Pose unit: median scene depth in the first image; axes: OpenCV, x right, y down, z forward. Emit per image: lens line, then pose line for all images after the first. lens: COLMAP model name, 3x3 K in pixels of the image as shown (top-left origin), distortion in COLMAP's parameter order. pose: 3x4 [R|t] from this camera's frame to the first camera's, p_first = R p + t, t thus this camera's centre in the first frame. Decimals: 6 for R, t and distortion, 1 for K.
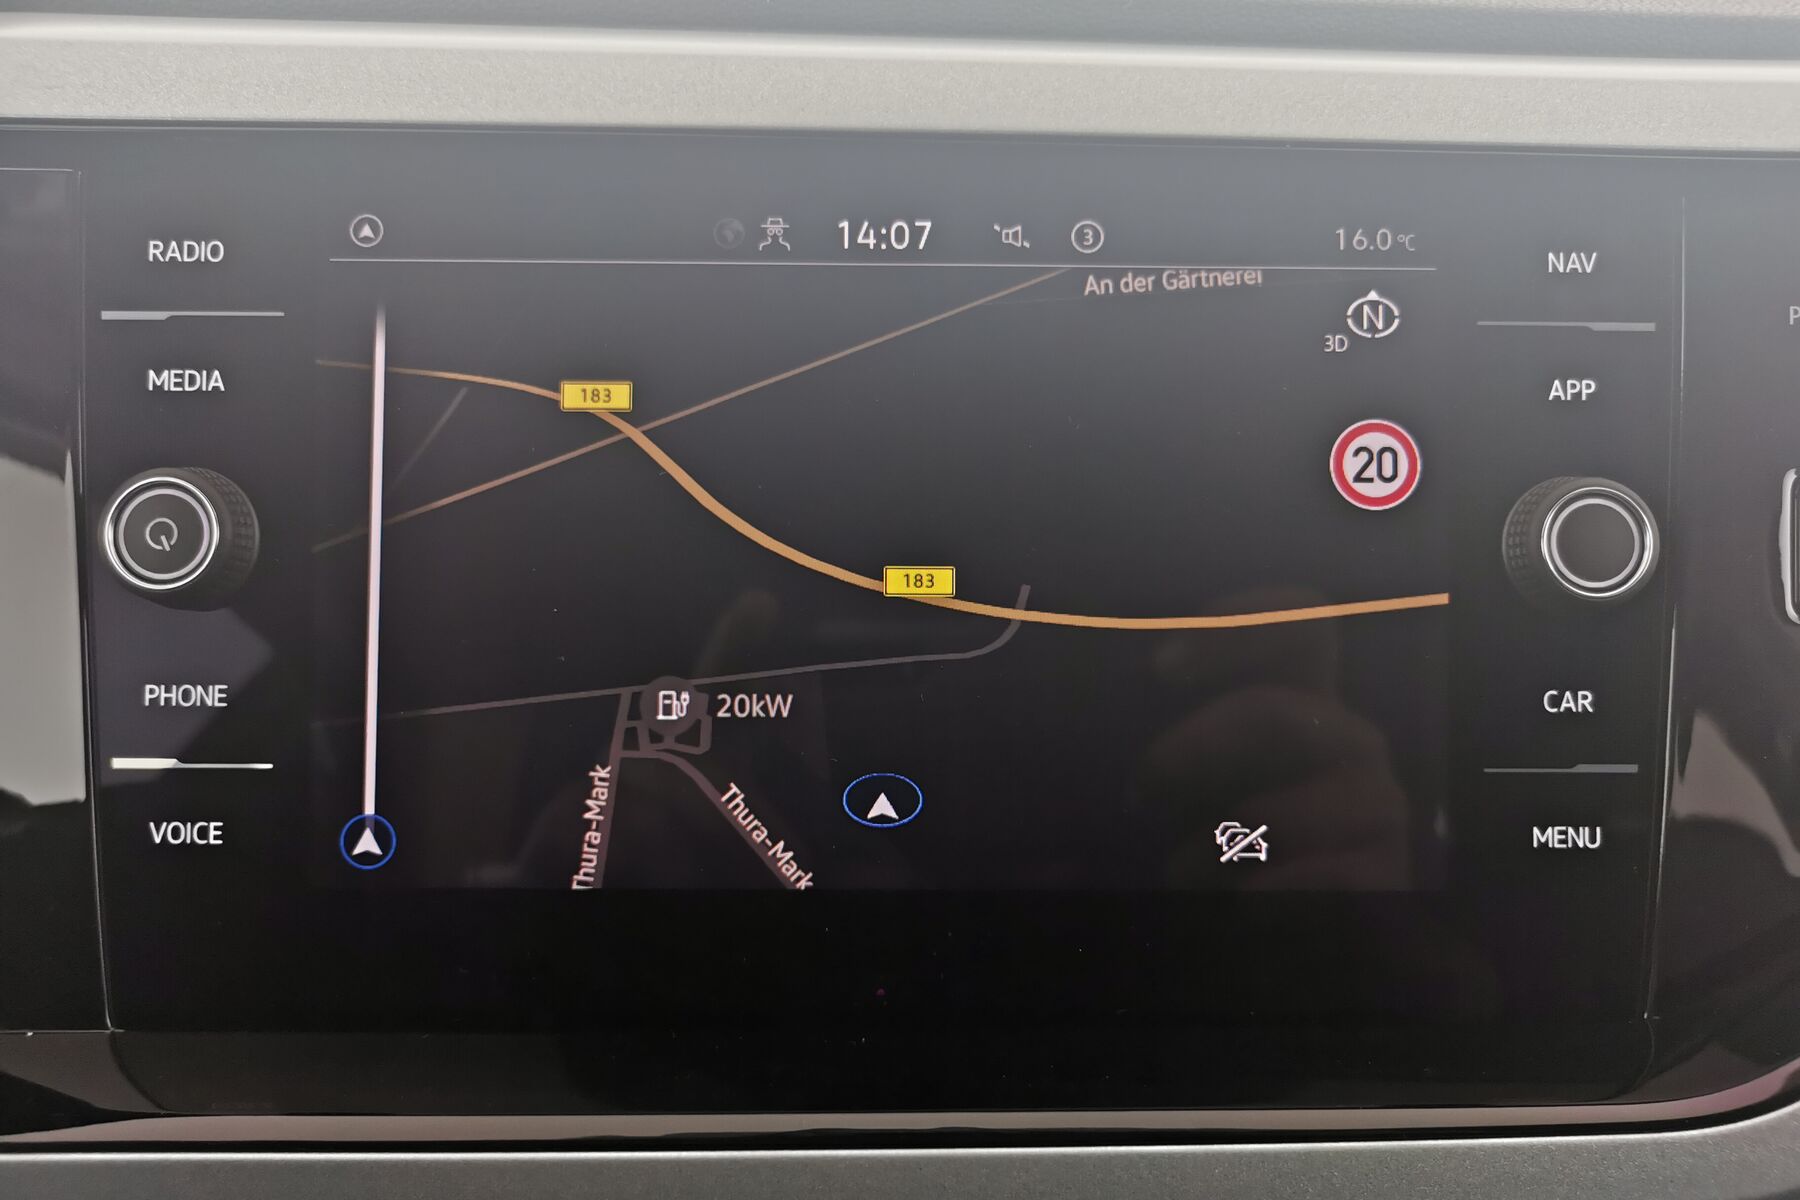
lens RADIAL K [[1415.3, 0, 896.2], [0, 1415.3, 600.4], [0, 0, 1]] dist [0.012723, -0.000940]
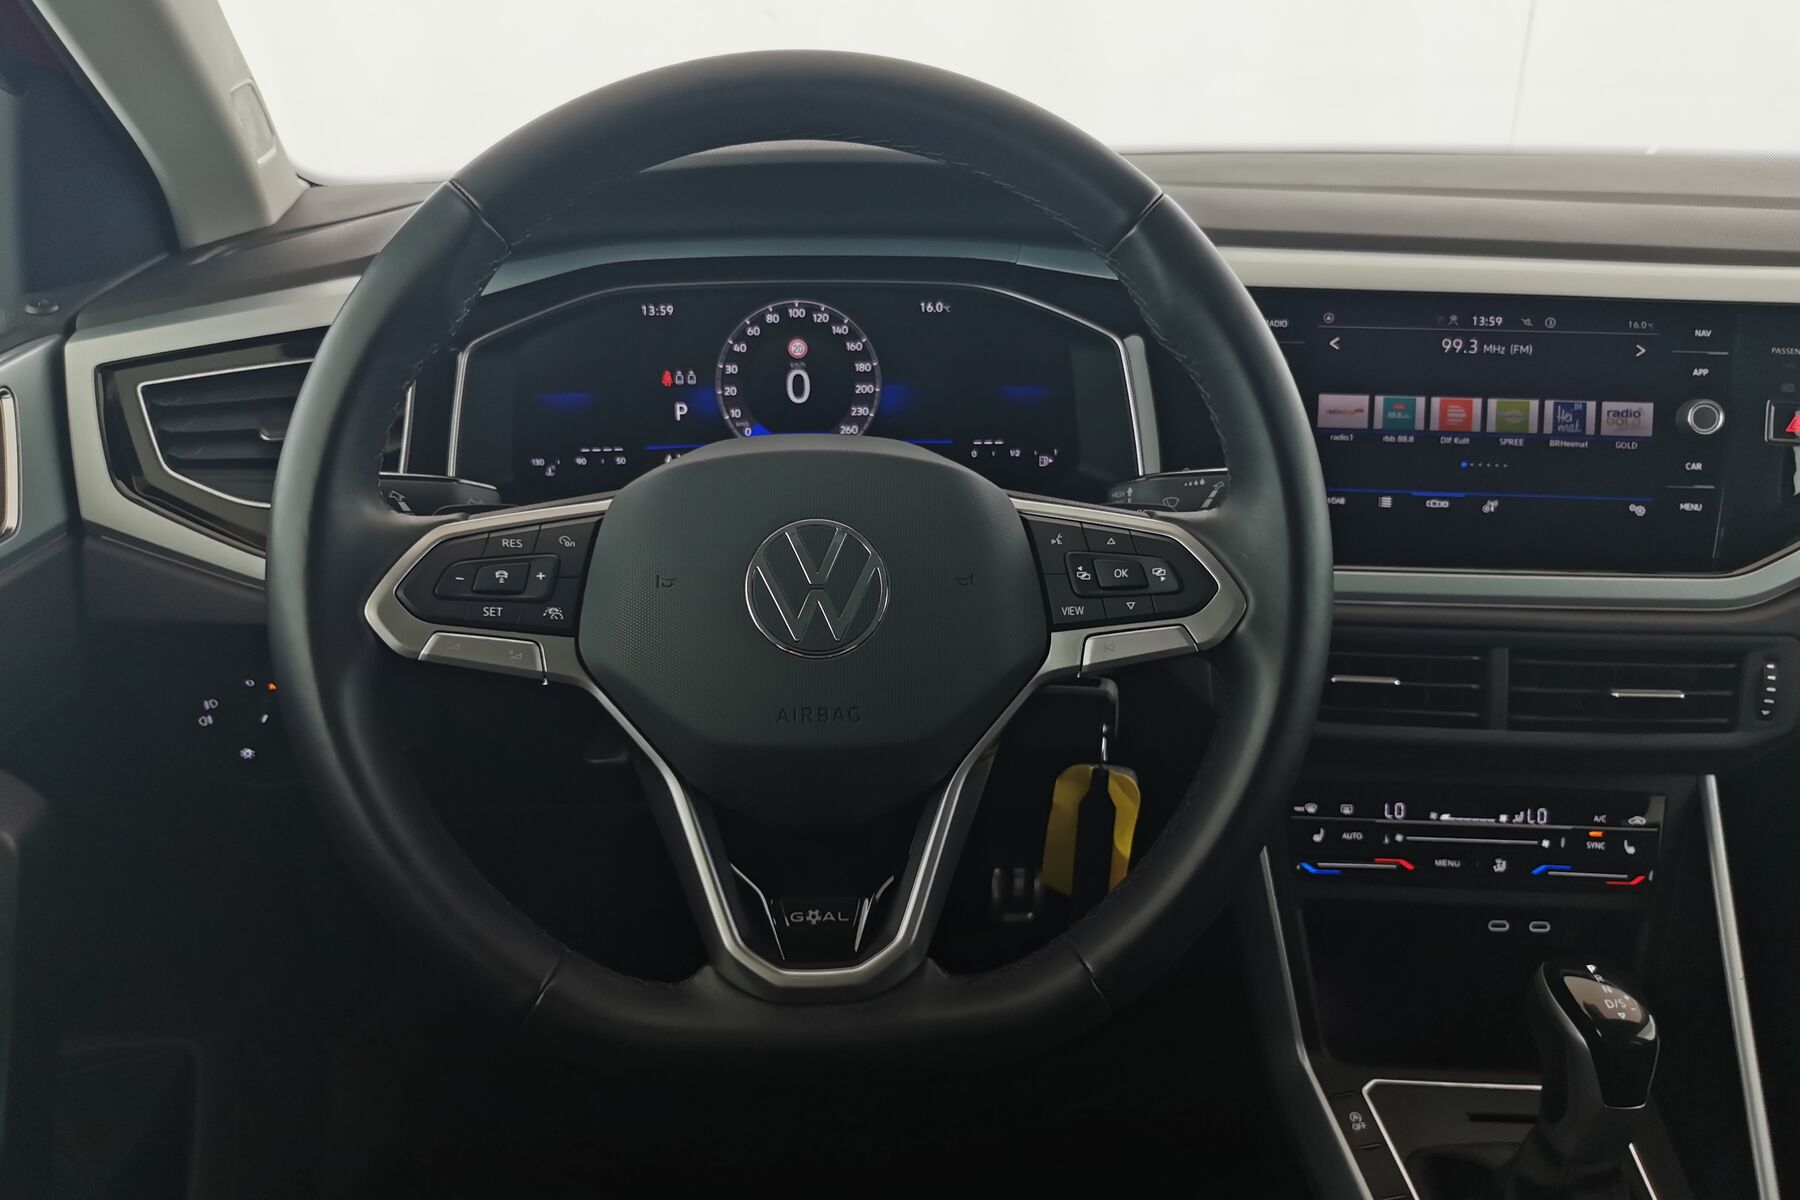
lens RADIAL K [[1415.3, 0, 884.1], [0, 1415.3, 608.1], [0, 0, 1]] dist [0.012723, -0.000940]
pose [[0.996047, 0.034471, -0.081867, -1.134924], [-0.030144, 0.998112, 0.053516, 0.281982], [0.083557, -0.050837, 0.995205, -2.496217]]
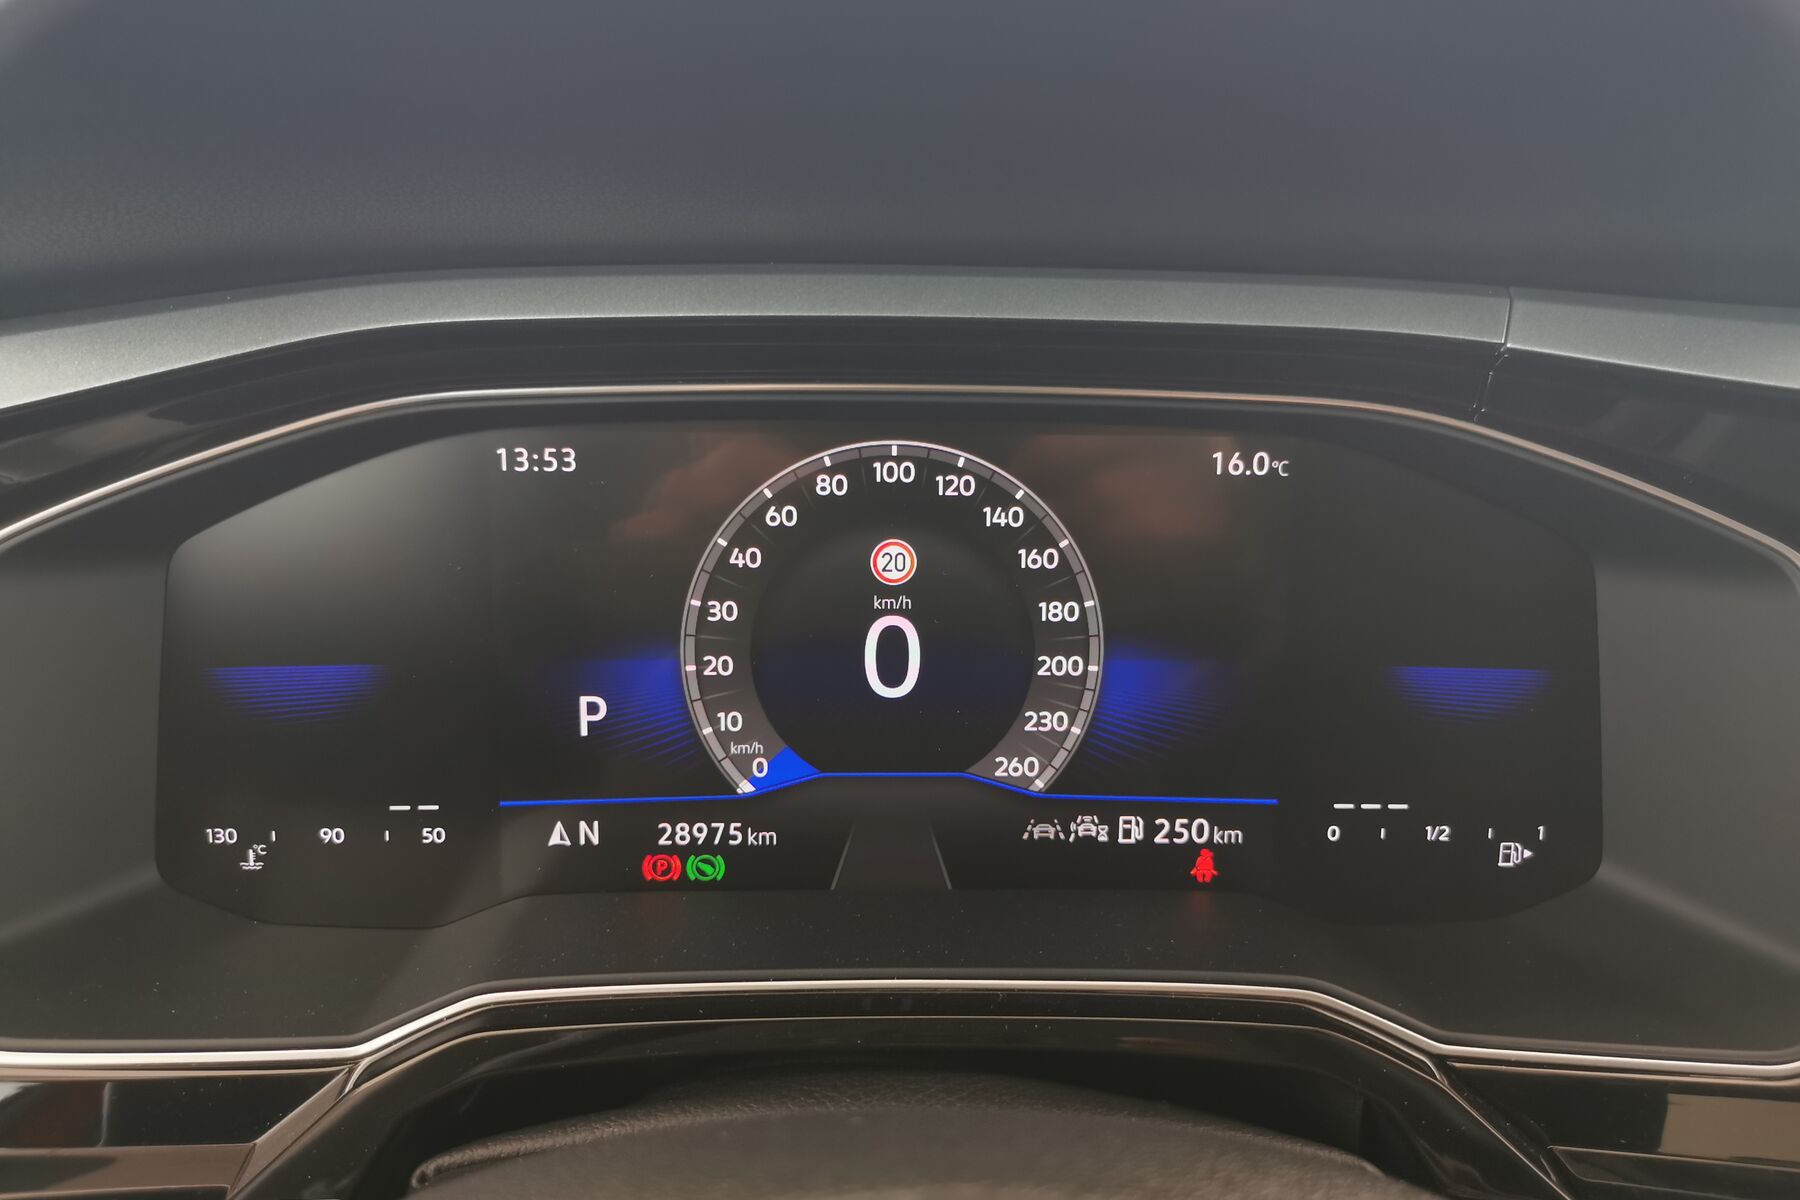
lens RADIAL K [[1415.3, 0, 886.8], [0, 1415.3, 603.4], [0, 0, 1]] dist [0.012723, -0.000940]
pose [[0.990747, 0.044697, -0.128153, -1.494683], [-0.054329, 0.995875, -0.072675, -0.033669], [0.124376, 0.078965, 0.989088, -0.292887]]
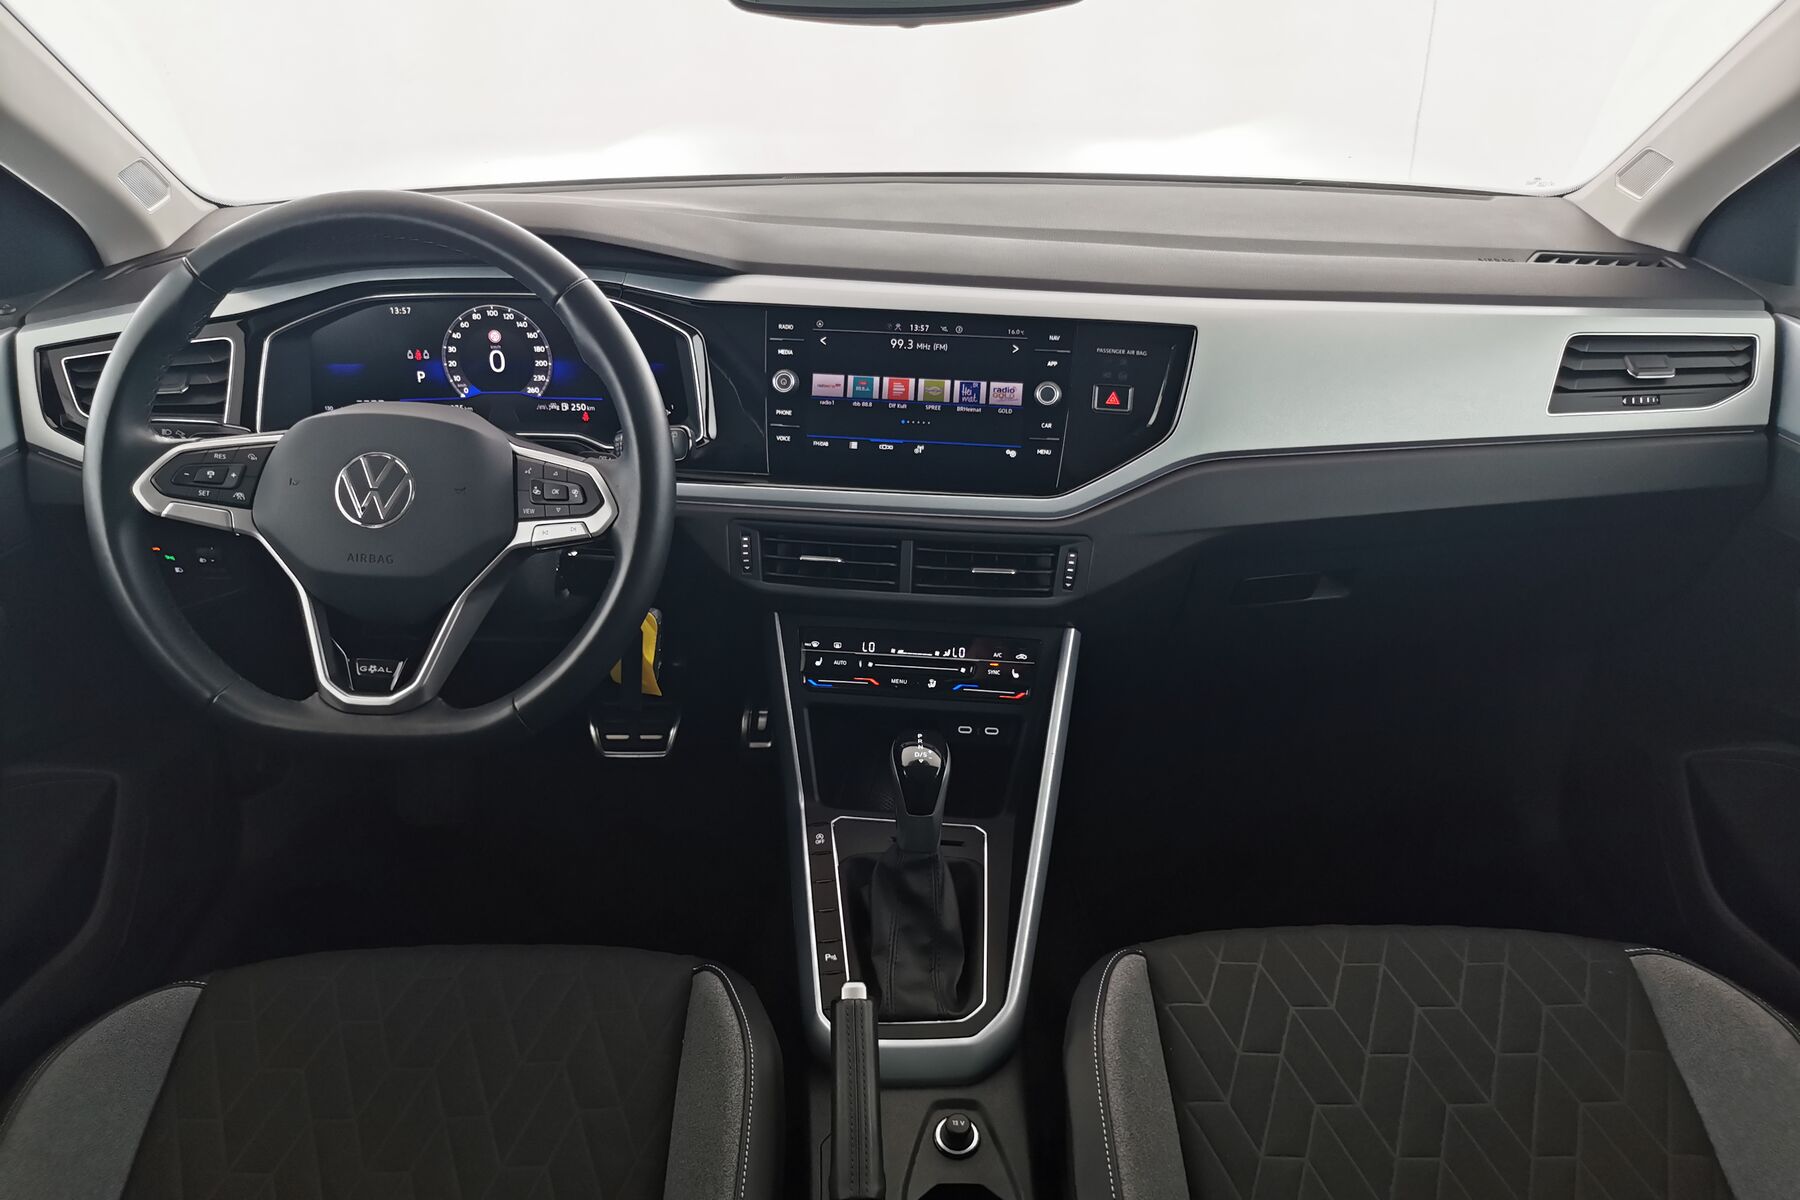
lens RADIAL K [[1415.3, 0, 900.7], [0, 1415.3, 601.9], [0, 0, 1]] dist [0.012723, -0.000940]
pose [[0.988375, 0.062253, -0.138703, 0.701457], [-0.047647, 0.993198, 0.106243, 0.185698], [0.144374, -0.098399, 0.984619, -4.171952]]
